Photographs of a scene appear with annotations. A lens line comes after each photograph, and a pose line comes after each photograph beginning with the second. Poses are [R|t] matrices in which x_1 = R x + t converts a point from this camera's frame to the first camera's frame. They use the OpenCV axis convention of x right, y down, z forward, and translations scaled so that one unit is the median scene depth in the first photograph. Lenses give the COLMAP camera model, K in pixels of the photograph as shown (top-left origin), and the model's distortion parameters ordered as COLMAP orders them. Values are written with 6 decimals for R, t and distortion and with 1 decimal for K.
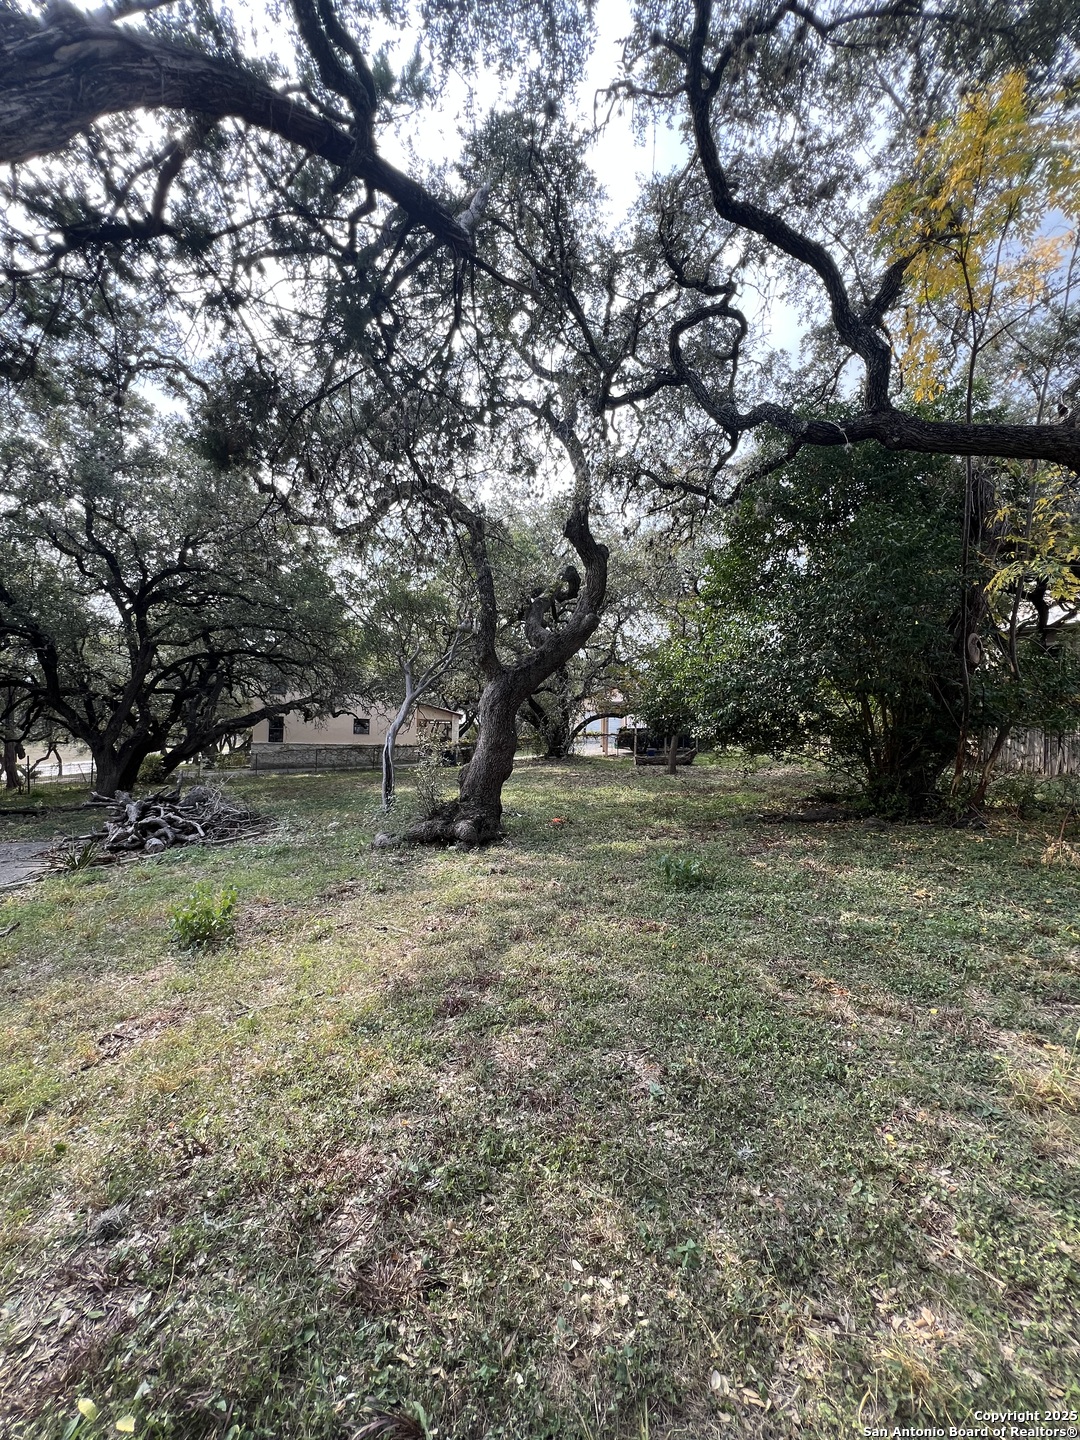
lens RADIAL K [[575.0, 0, 539.4], [0, 575.0, 722.2], [0, 0, 1]] dist [-0.004526, 0.000789]
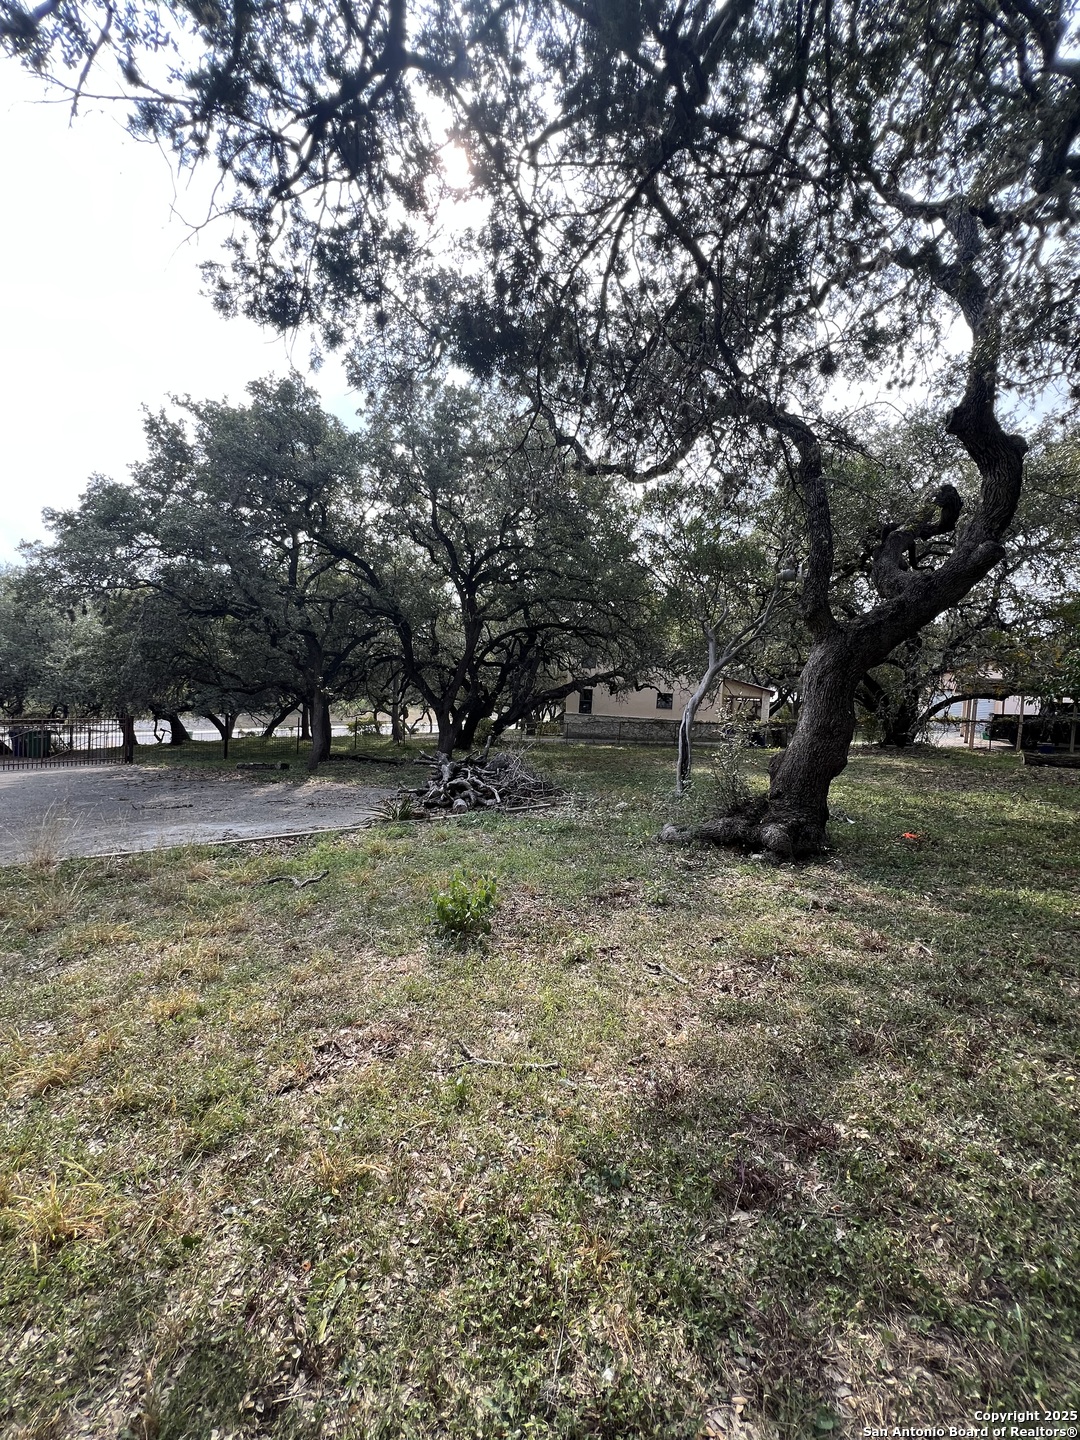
lens RADIAL K [[575.0, 0, 539.6], [0, 575.0, 723.6], [0, 0, 1]] dist [-0.004526, 0.000789]
pose [[0.867923, 0.049839, -0.494193, -0.017986], [-0.027804, 0.998268, 0.051845, 0.002813], [0.495921, -0.031257, 0.867805, 0.105388]]
